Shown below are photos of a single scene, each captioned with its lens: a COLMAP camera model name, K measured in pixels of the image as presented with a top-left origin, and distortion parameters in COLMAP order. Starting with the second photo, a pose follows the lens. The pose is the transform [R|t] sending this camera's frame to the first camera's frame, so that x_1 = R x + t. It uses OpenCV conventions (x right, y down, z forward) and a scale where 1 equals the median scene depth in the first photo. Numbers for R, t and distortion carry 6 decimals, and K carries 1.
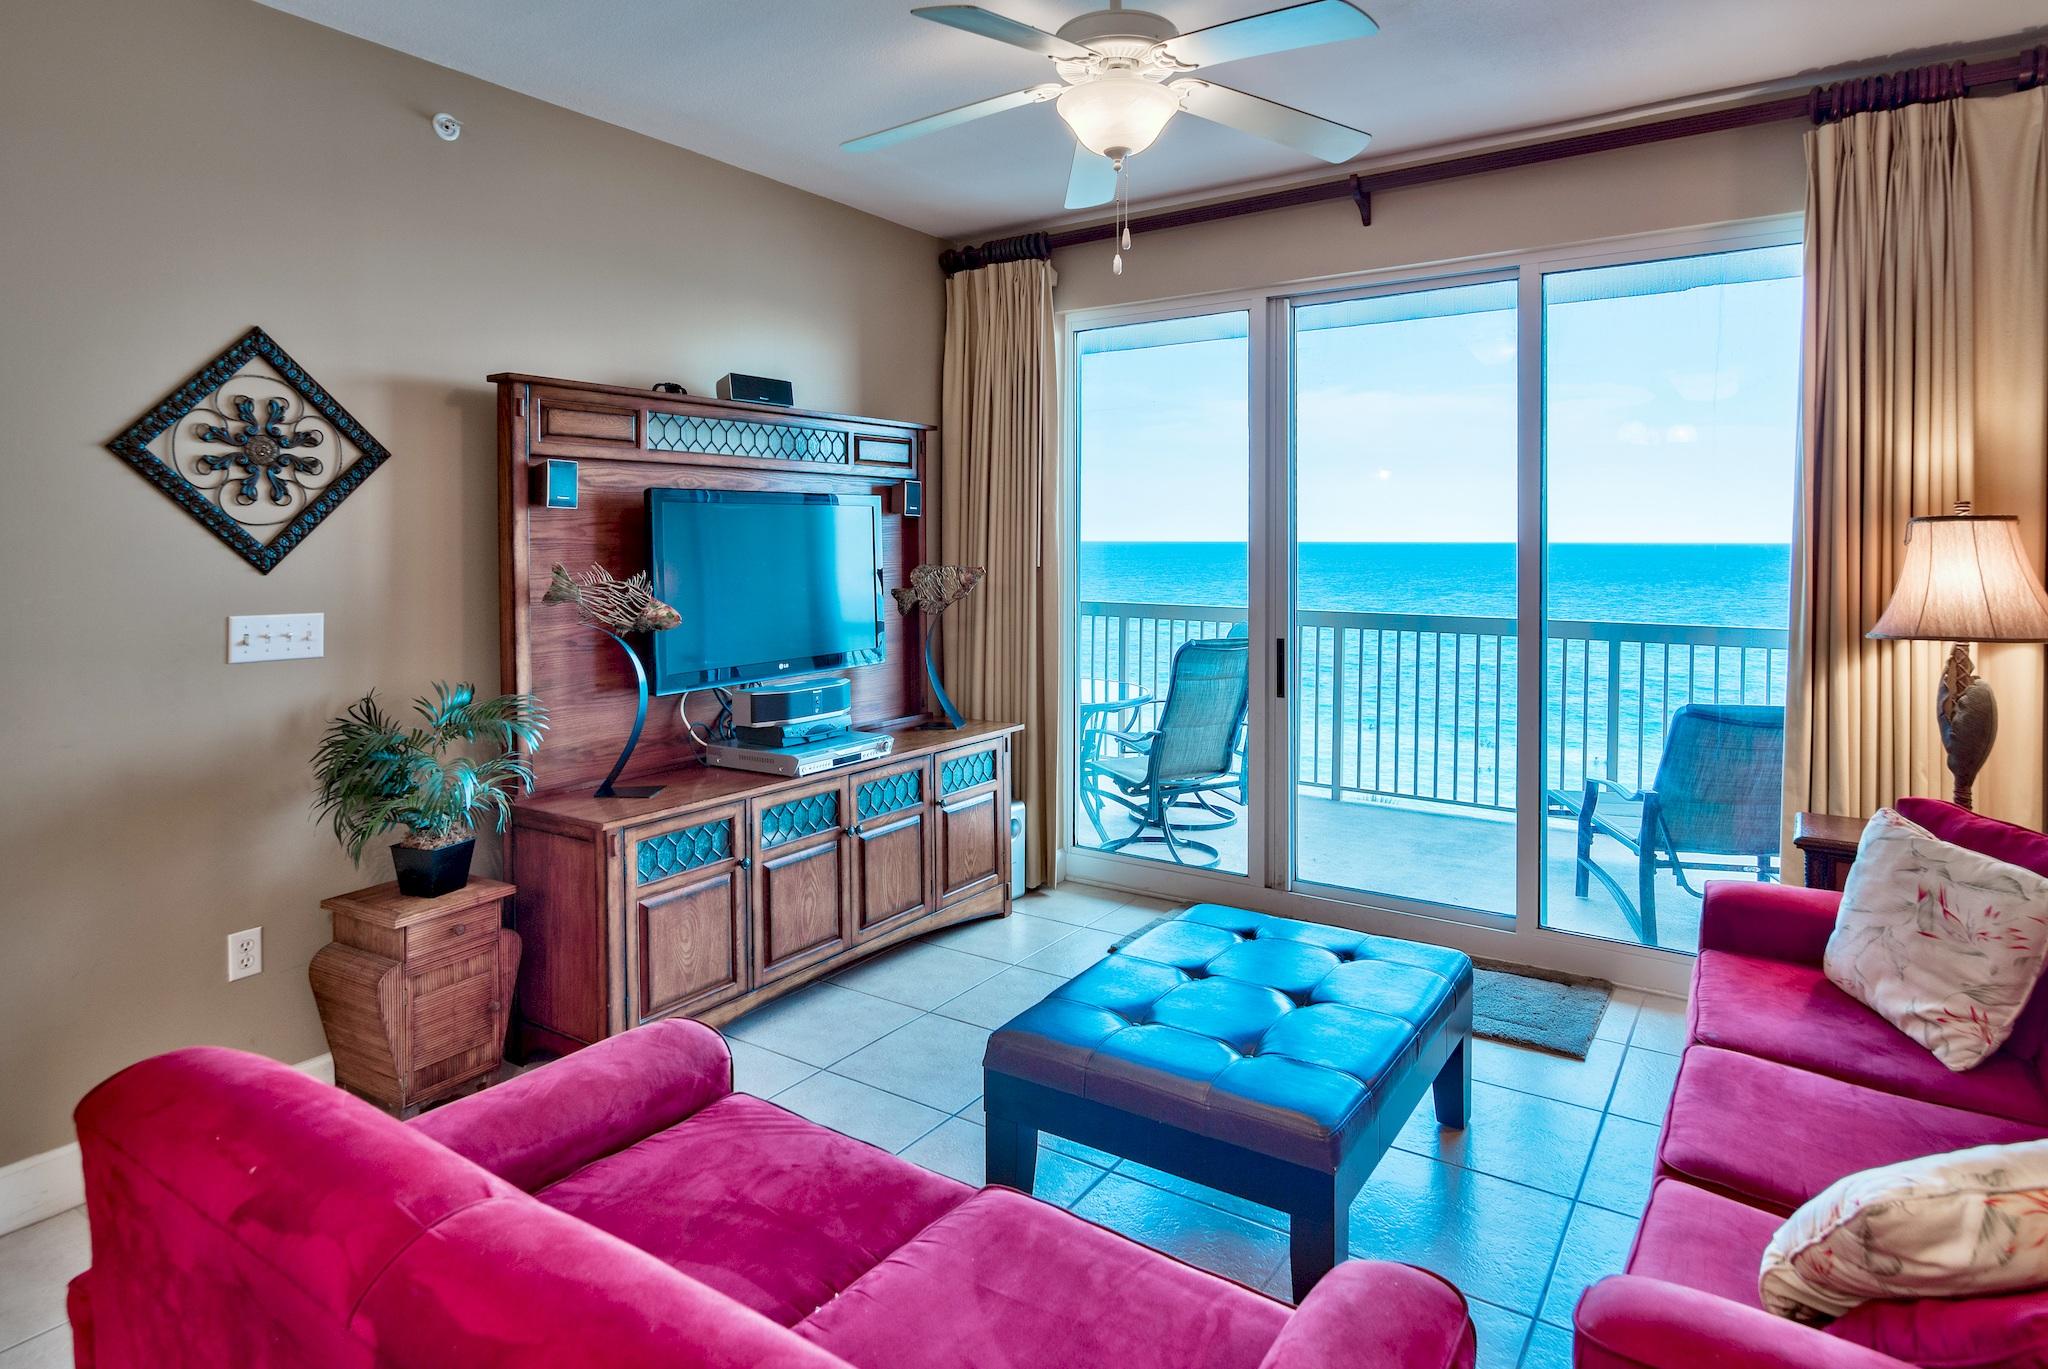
lens RADIAL K [[1140.7, 0, 1021.5], [0, 1140.7, 531.9], [0, 0, 1]] dist [0.001201, -0.000641]
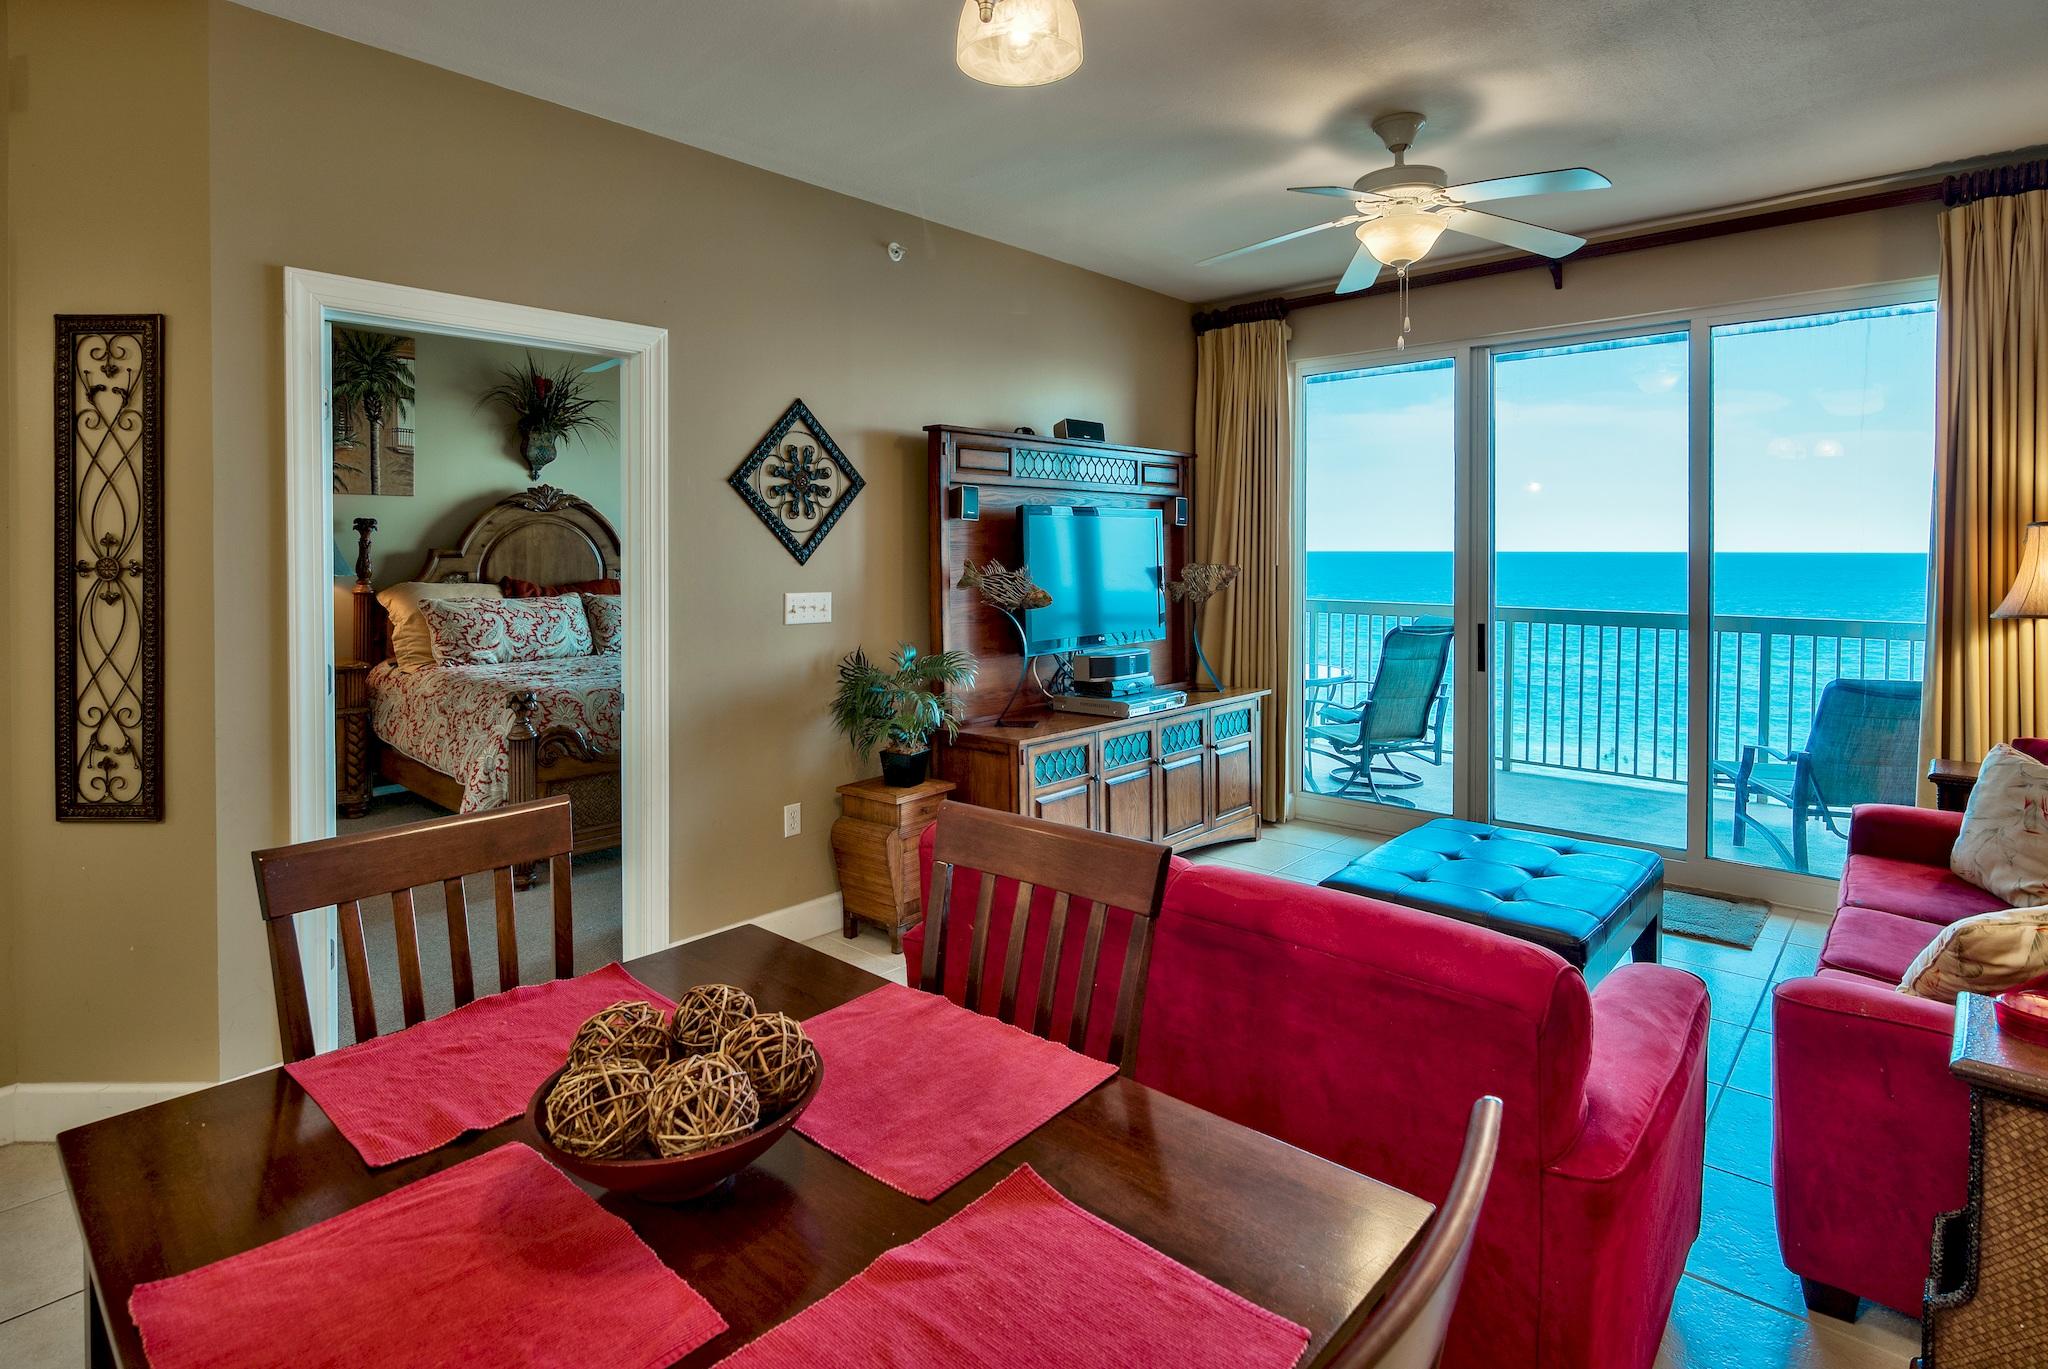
lens RADIAL K [[1070.0, 0, 1024.8], [0, 1070.0, 548.4], [0, 0, 1]] dist [-0.003797, -0.002085]
pose [[0.993015, -0.001684, -0.117977, -0.169923], [0.002313, 0.999984, 0.005196, 0.006958], [0.117967, -0.005432, 0.993003, -0.276282]]
